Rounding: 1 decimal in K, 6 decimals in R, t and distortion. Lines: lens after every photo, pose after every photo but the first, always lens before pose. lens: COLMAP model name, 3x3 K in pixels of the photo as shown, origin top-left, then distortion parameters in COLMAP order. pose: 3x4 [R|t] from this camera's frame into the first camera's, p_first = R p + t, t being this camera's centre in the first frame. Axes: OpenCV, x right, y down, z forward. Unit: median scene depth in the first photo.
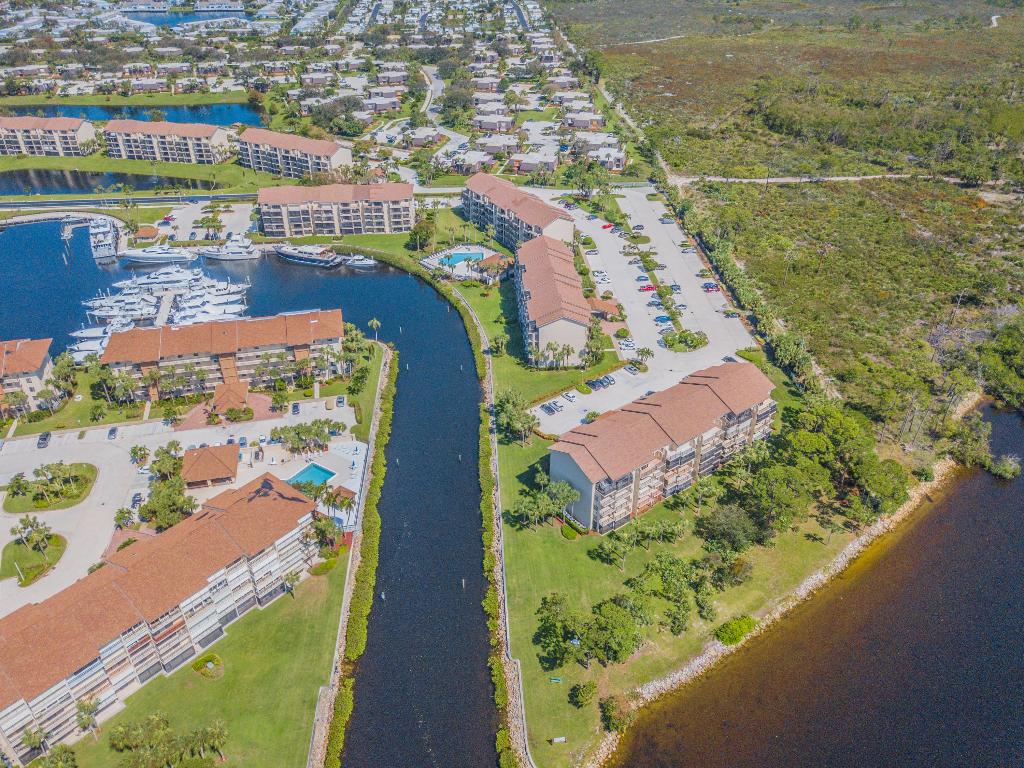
lens RADIAL K [[775.6, 0, 512.0], [0, 775.6, 384.0], [0, 0, 1]] dist [0.007152, -0.000732]
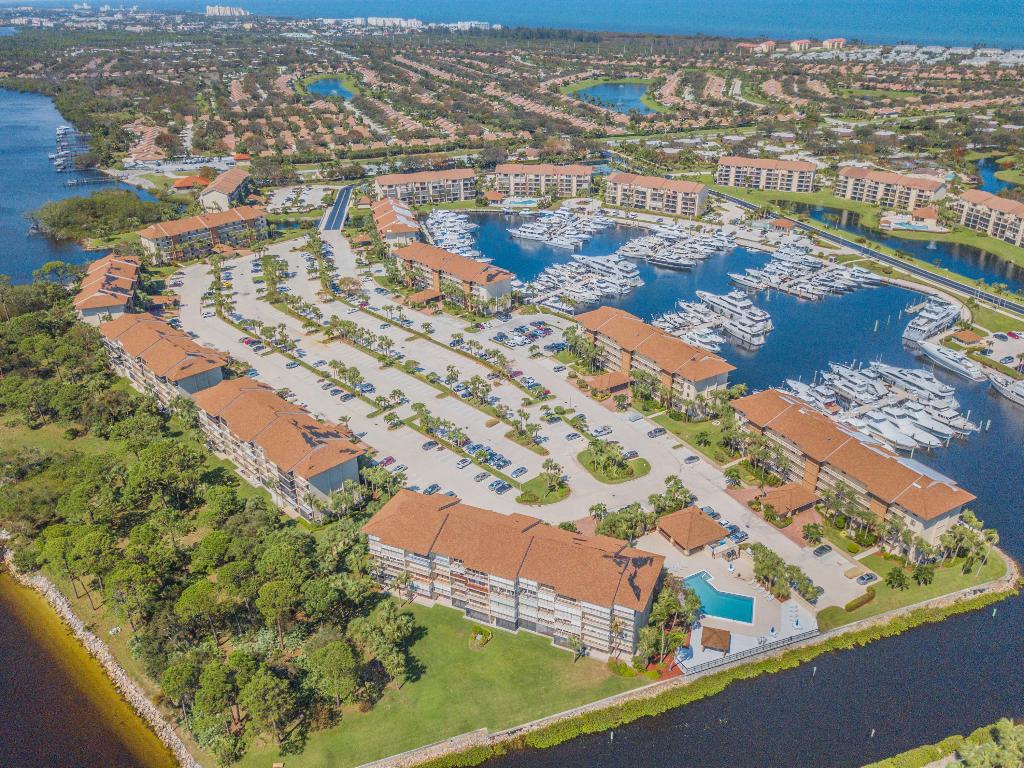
lens RADIAL K [[775.6, 0, 512.0], [0, 775.6, 384.0], [0, 0, 1]] dist [0.007152, -0.000732]
pose [[0.286025, 0.437872, -0.852325, 0.267509], [-0.512010, 0.821698, 0.250317, -0.154354], [0.809960, 0.364802, 0.459221, 0.250636]]
